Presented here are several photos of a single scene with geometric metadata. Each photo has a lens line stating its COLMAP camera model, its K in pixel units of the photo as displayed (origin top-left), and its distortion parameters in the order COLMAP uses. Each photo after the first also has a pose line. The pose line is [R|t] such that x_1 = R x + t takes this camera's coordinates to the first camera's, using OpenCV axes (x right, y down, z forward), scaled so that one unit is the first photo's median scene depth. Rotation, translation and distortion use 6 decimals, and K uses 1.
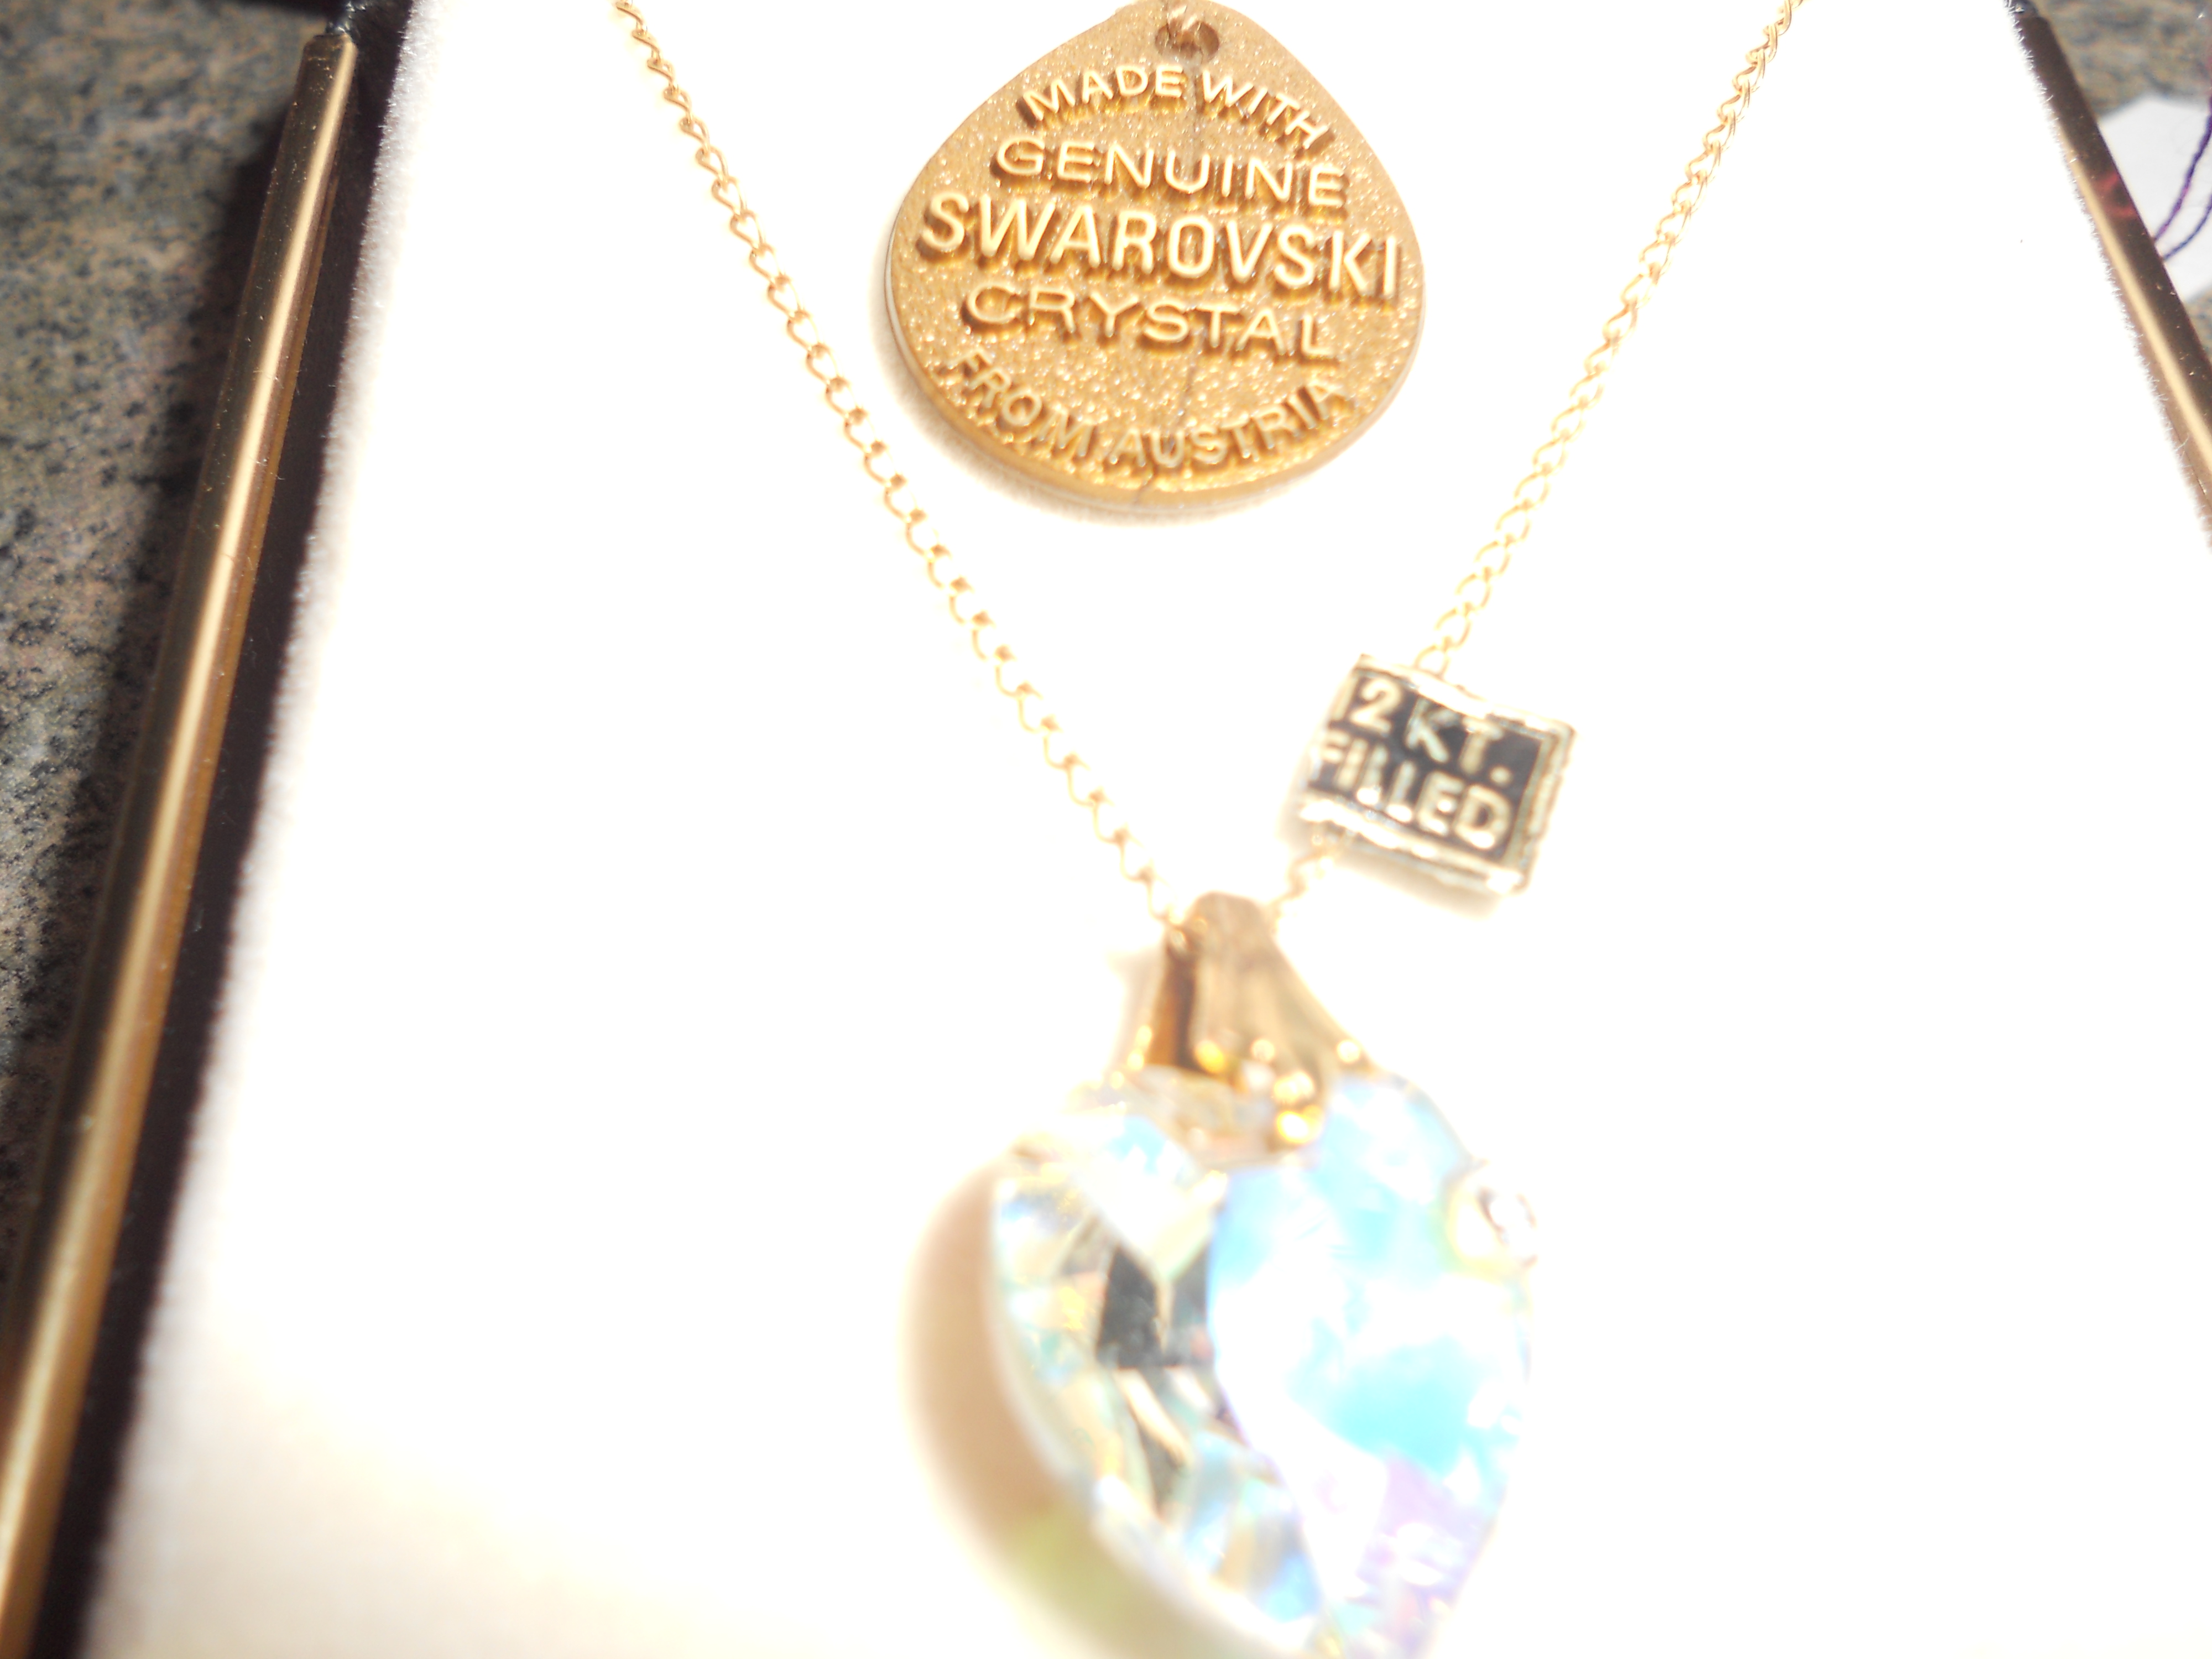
lens RADIAL K [[2071.6, 0, 1106.0], [0, 2071.6, 829.5], [0, 0, 1]] dist [-0.004757, 0.000103]
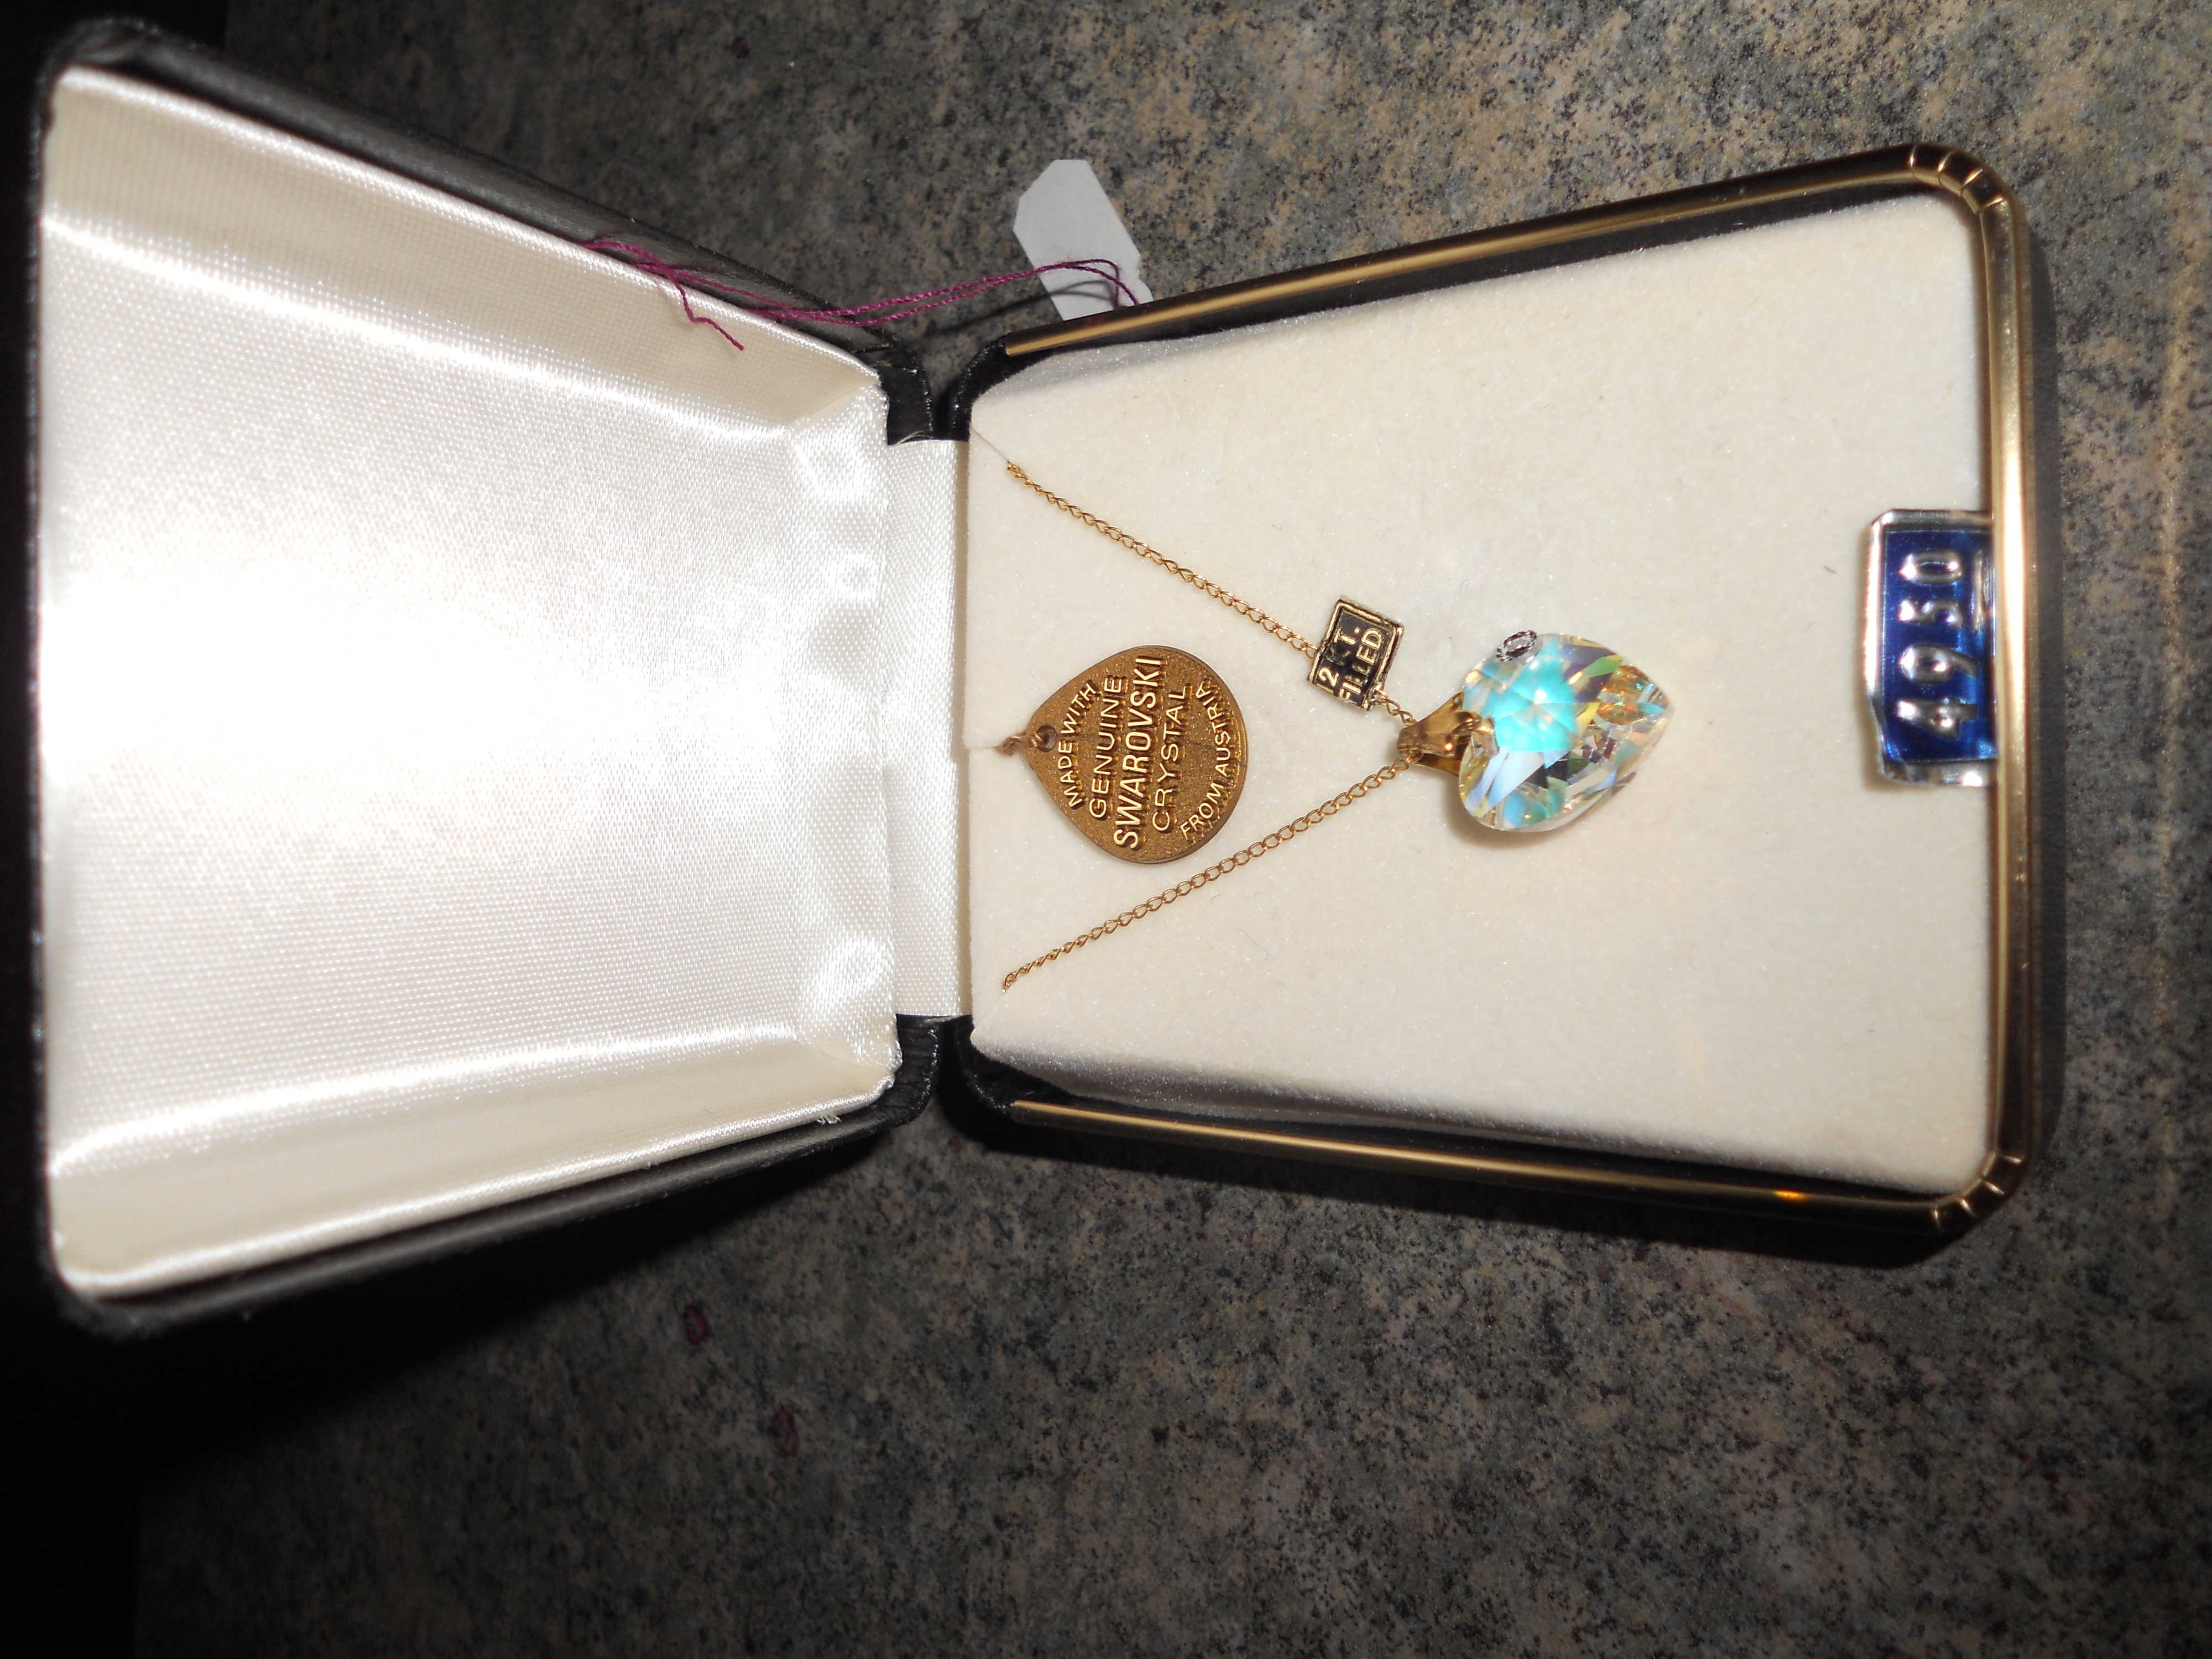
lens RADIAL K [[2055.5, 0, 969.2], [0, 2055.5, 690.1], [0, 0, 1]] dist [0.094291, -0.182231]
pose [[0.023248, -0.999633, 0.013932, 0.063351], [0.979712, 0.020006, -0.199411, 0.013236], [0.199059, 0.018285, 0.979817, -1.482352]]
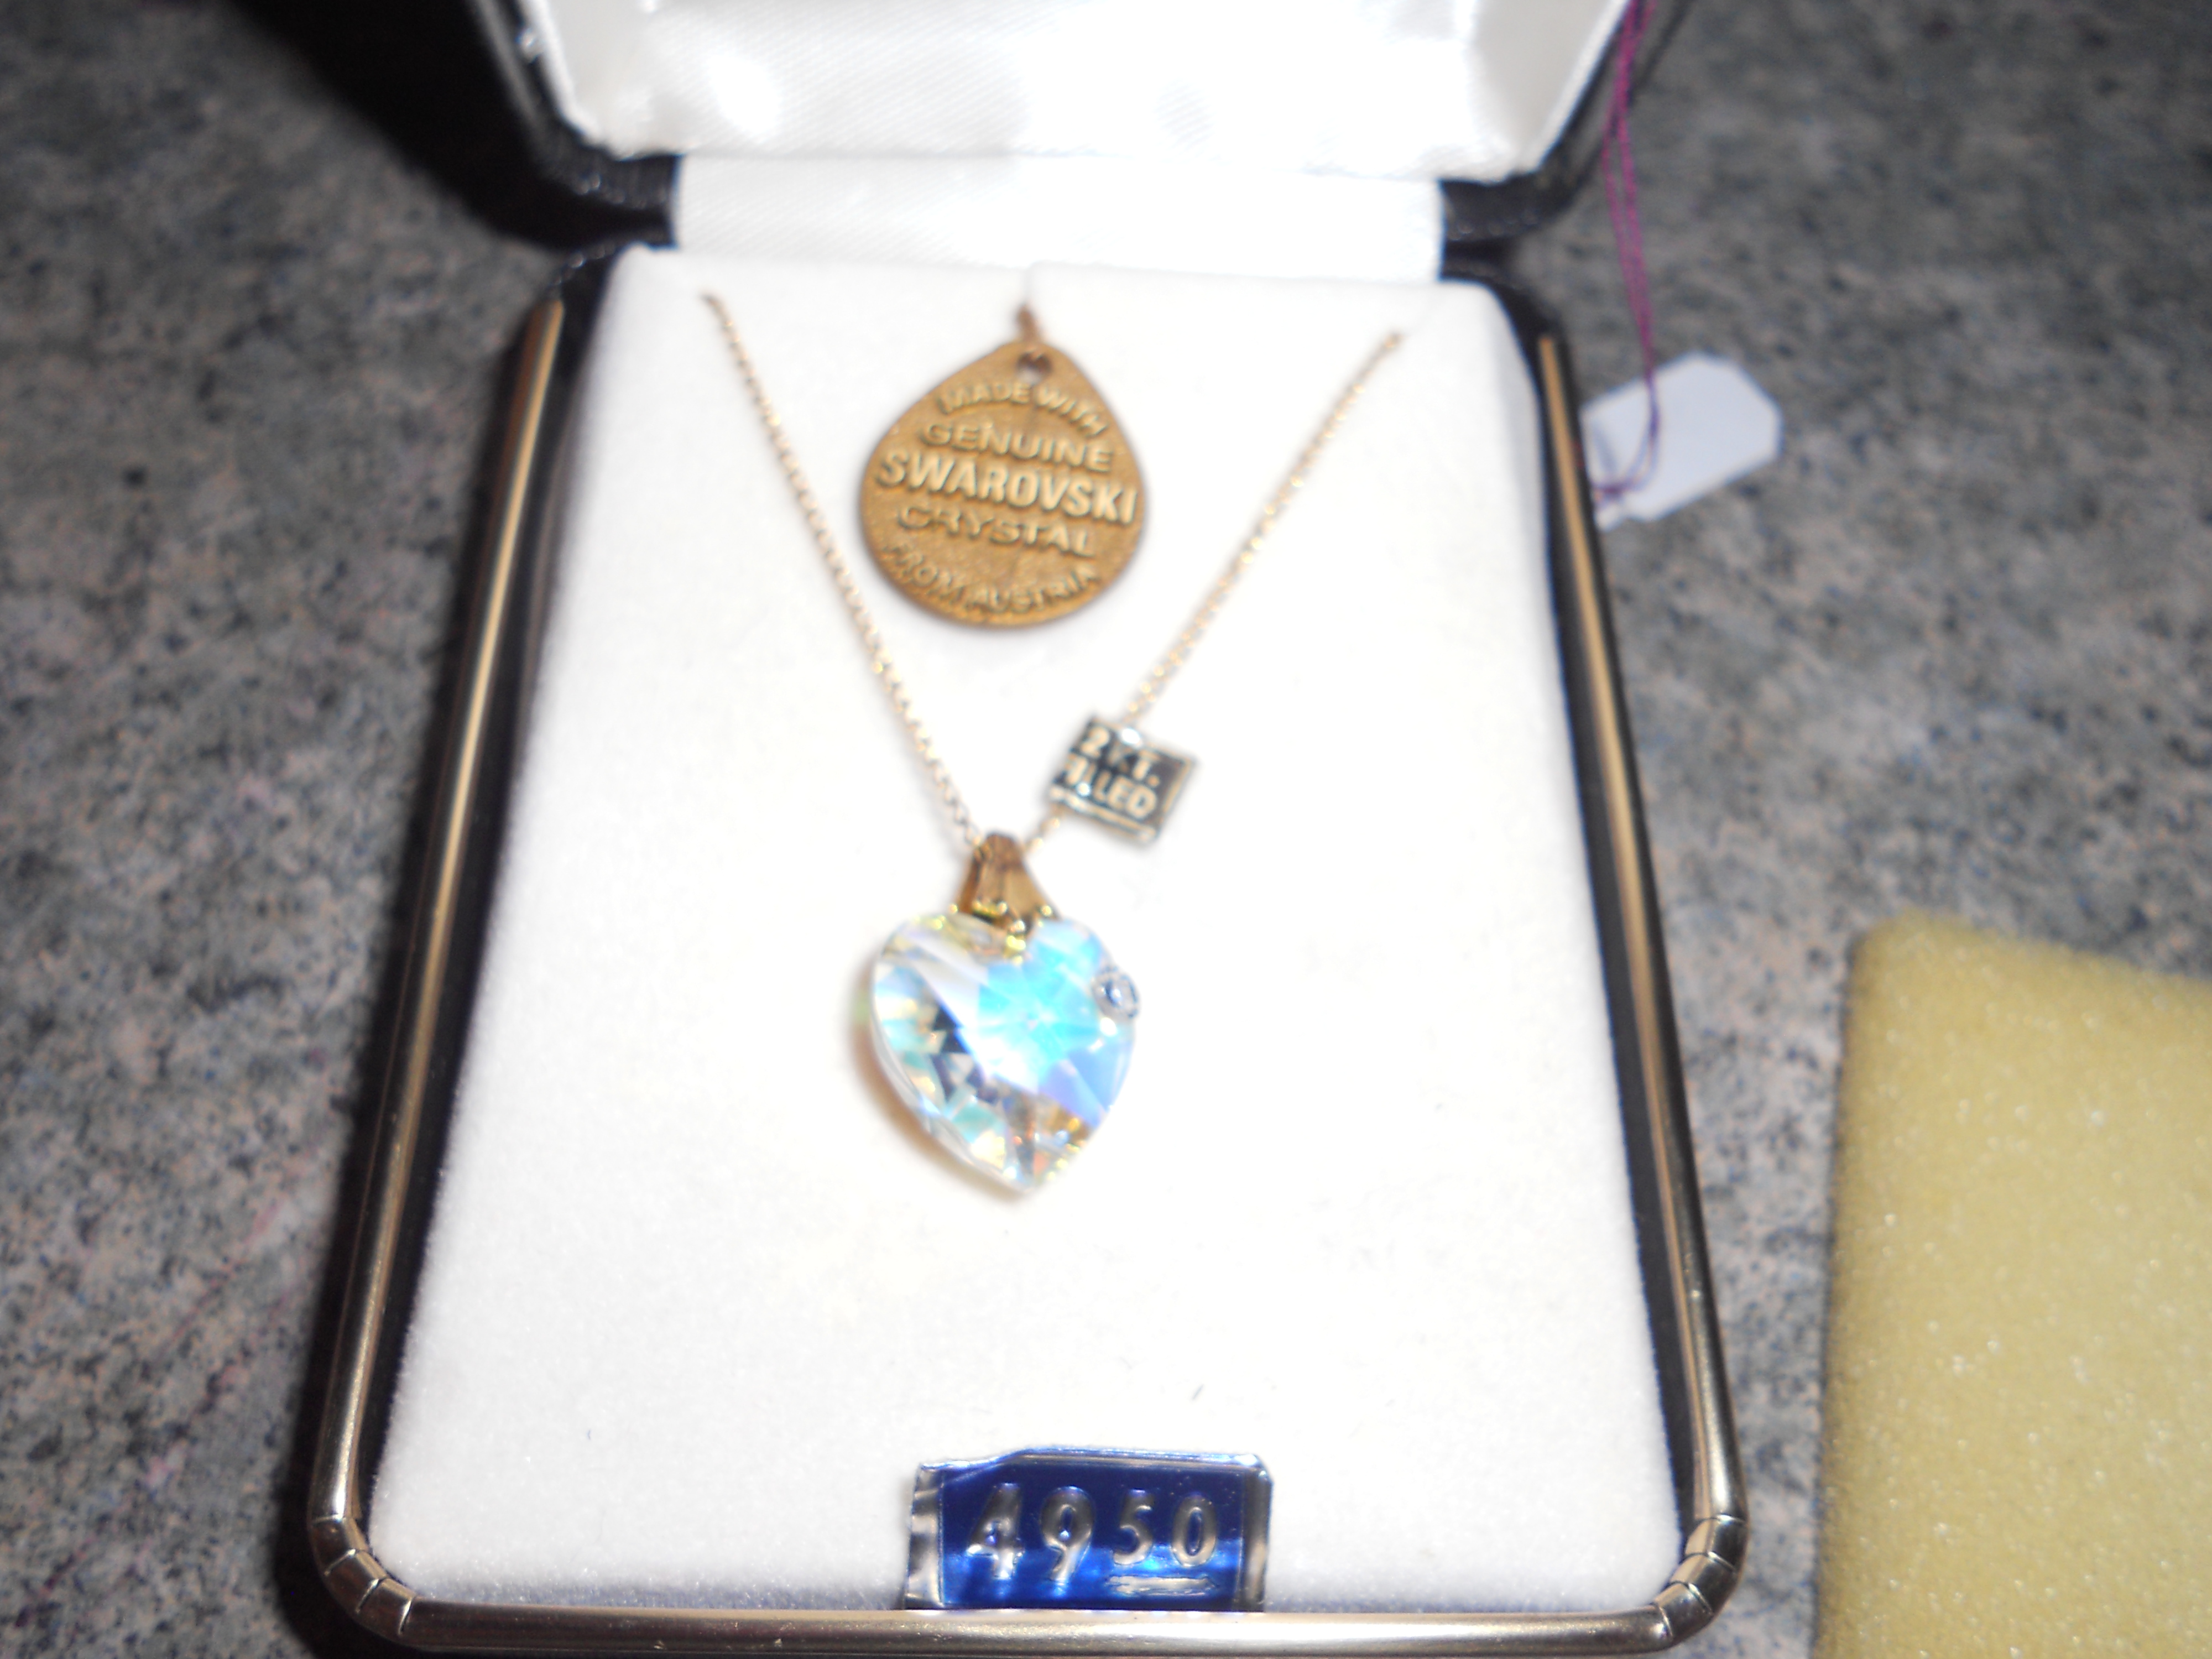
lens RADIAL K [[2161.5, 0, 1194.6], [0, 2161.5, 723.4], [0, 0, 1]] dist [0.008898, 0.000164]
pose [[0.997601, 0.059368, 0.035600, 0.139552], [-0.058832, 0.998141, -0.015922, -0.046249], [-0.036479, 0.013789, 0.999239, -0.970467]]
